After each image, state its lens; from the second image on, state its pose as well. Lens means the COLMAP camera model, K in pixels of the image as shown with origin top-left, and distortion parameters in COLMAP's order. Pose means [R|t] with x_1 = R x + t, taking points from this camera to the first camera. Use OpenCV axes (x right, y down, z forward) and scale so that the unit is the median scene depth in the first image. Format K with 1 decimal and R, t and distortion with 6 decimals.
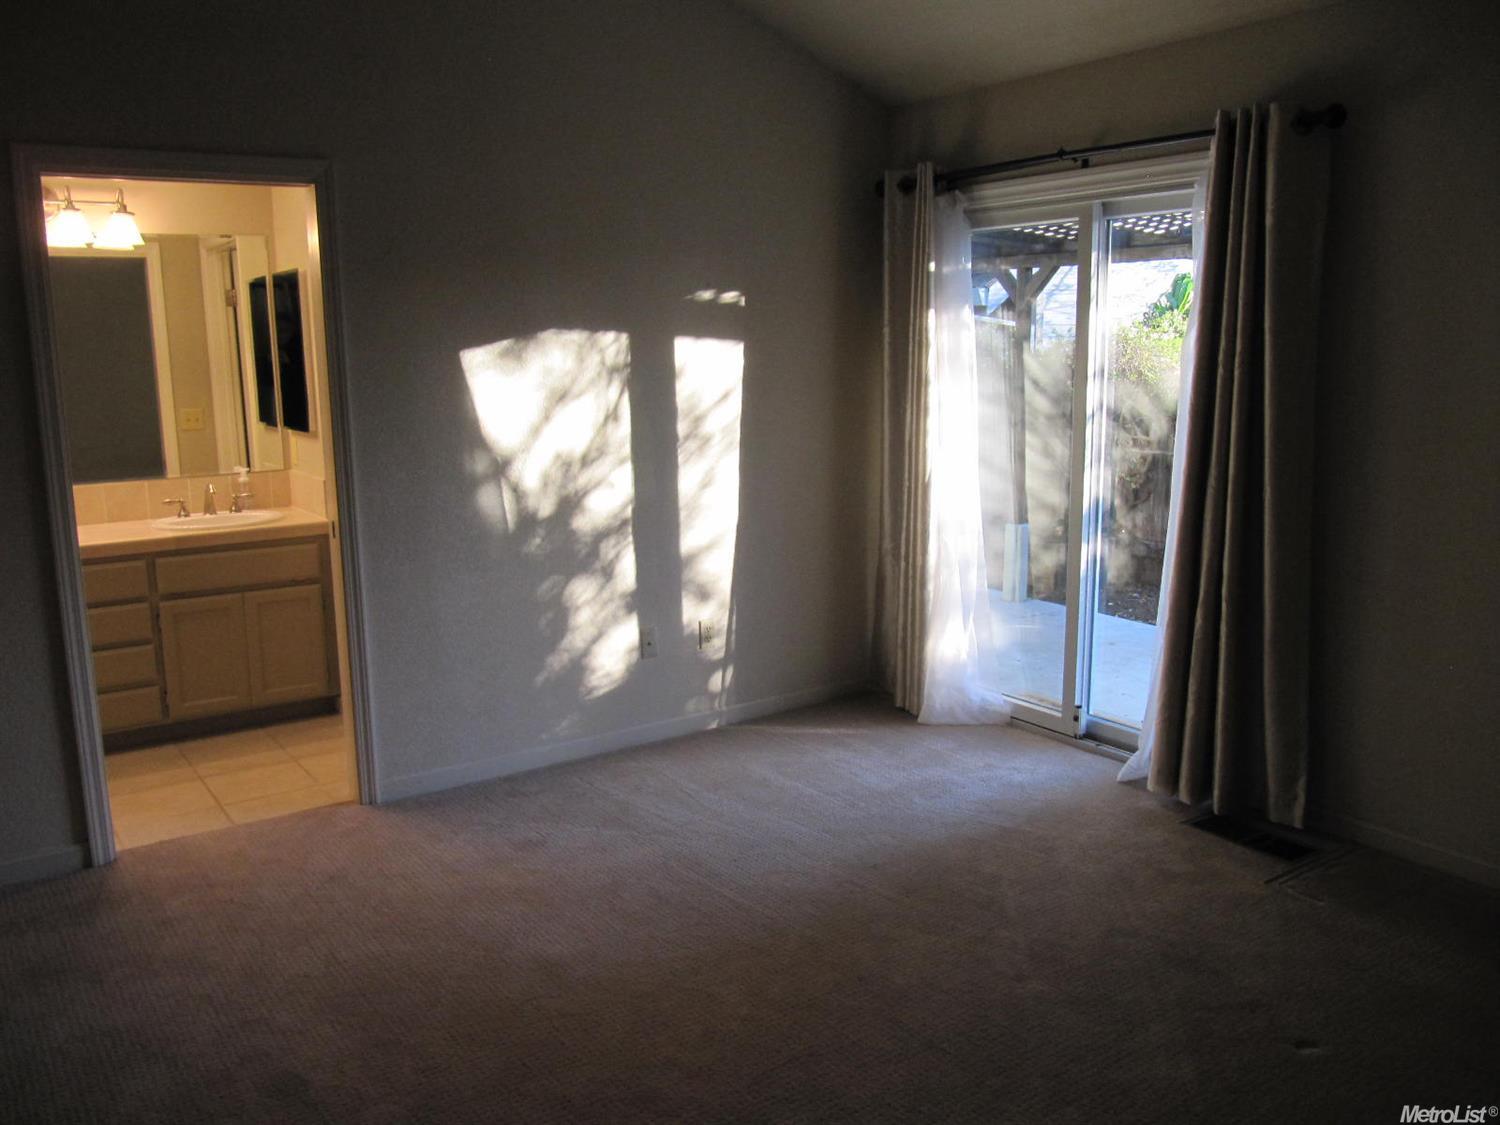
lens RADIAL K [[1221.3, 0, 750.0], [0, 1221.3, 562.5], [0, 0, 1]] dist [-0.058206, 0.012788]
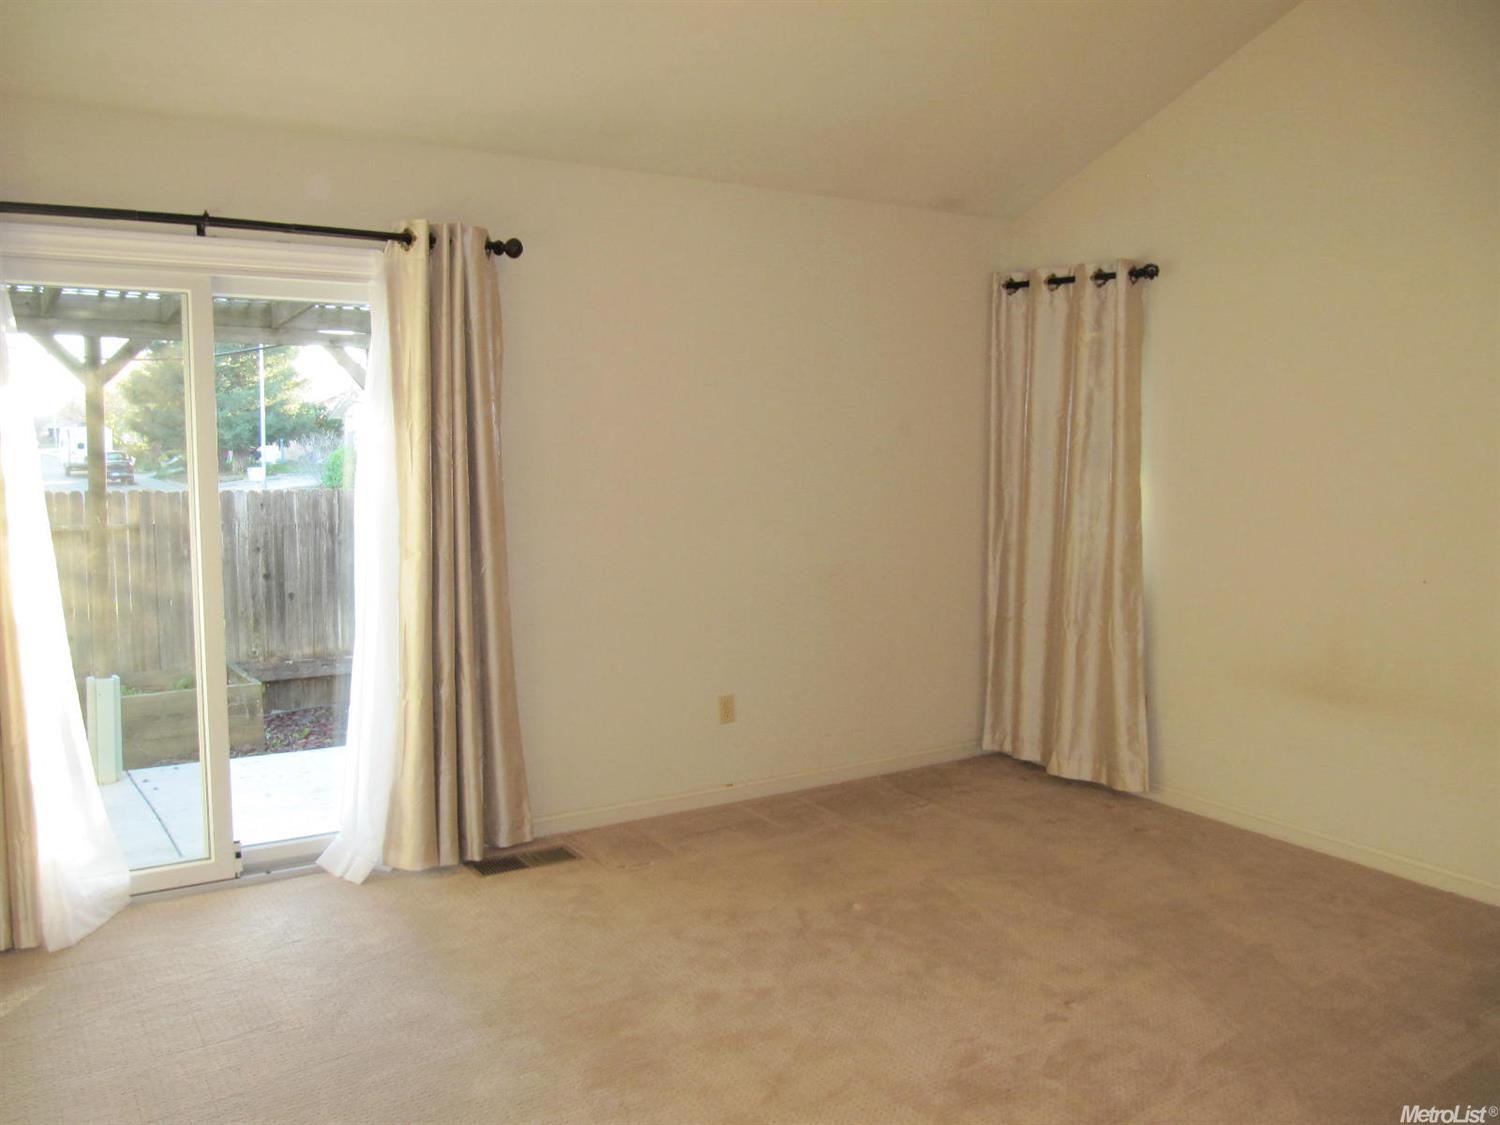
lens RADIAL K [[1221.3, 0, 750.0], [0, 1221.3, 562.5], [0, 0, 1]] dist [-0.058206, 0.012788]
pose [[0.041436, -0.090242, 0.995057, -0.567379], [0.172023, 0.981685, 0.081866, -0.087712], [-0.984221, 0.167780, 0.056201, 0.555439]]
